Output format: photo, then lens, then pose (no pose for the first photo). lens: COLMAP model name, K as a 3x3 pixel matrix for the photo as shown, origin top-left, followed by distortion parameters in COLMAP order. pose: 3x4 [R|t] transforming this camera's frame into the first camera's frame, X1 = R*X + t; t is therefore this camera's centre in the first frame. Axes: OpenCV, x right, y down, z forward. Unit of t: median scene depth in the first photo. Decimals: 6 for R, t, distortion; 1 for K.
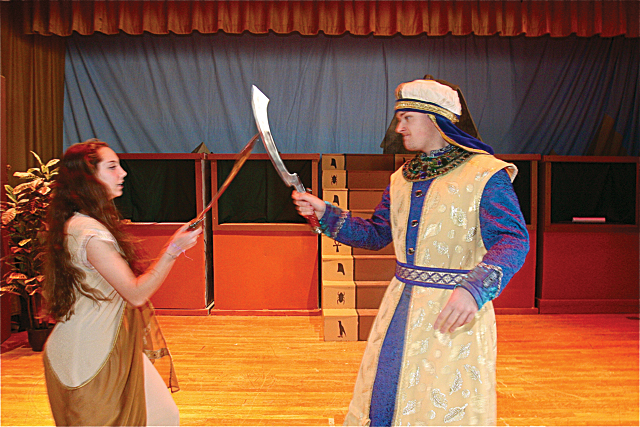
lens RADIAL K [[499.8, 0, 320.0], [0, 499.8, 213.5], [0, 0, 1]] dist [-0.049217, 0.002952]
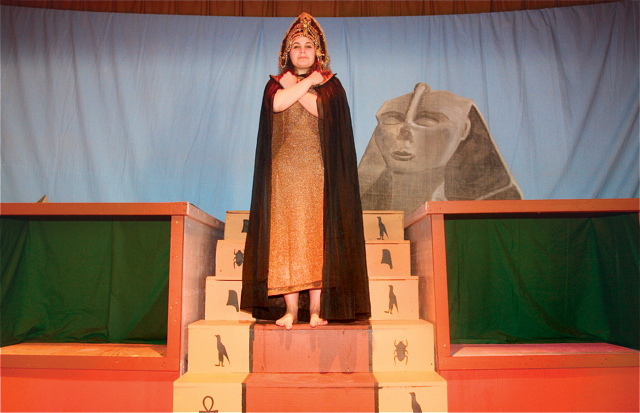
lens RADIAL K [[474.9, 0, 320.0], [0, 474.9, 206.5], [0, 0, 1]] dist [-0.076387, 0.002995]
pose [[0.999693, -0.007168, -0.023736, 0.107467], [0.002405, 0.980820, -0.194901, -0.022144], [0.024677, 0.194784, 0.980536, 0.469431]]
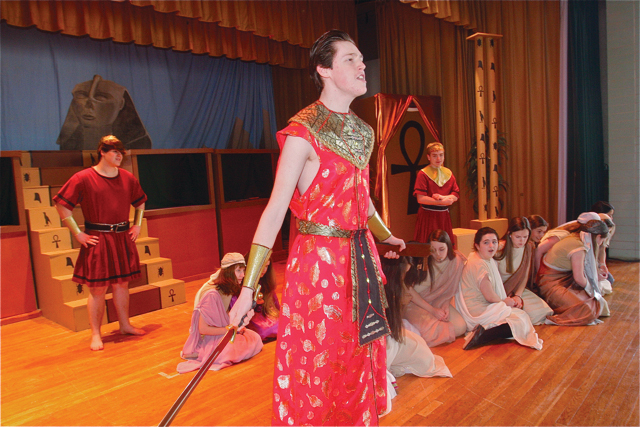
lens RADIAL K [[475.7, 0, 314.9], [0, 475.7, 214.6], [0, 0, 1]] dist [-0.043490, 0.000217]
pose [[0.683332, -0.105669, 0.722420, -0.223532], [0.096996, 0.993839, 0.053621, 0.008242], [-0.723636, 0.033431, 0.689372, -0.019315]]
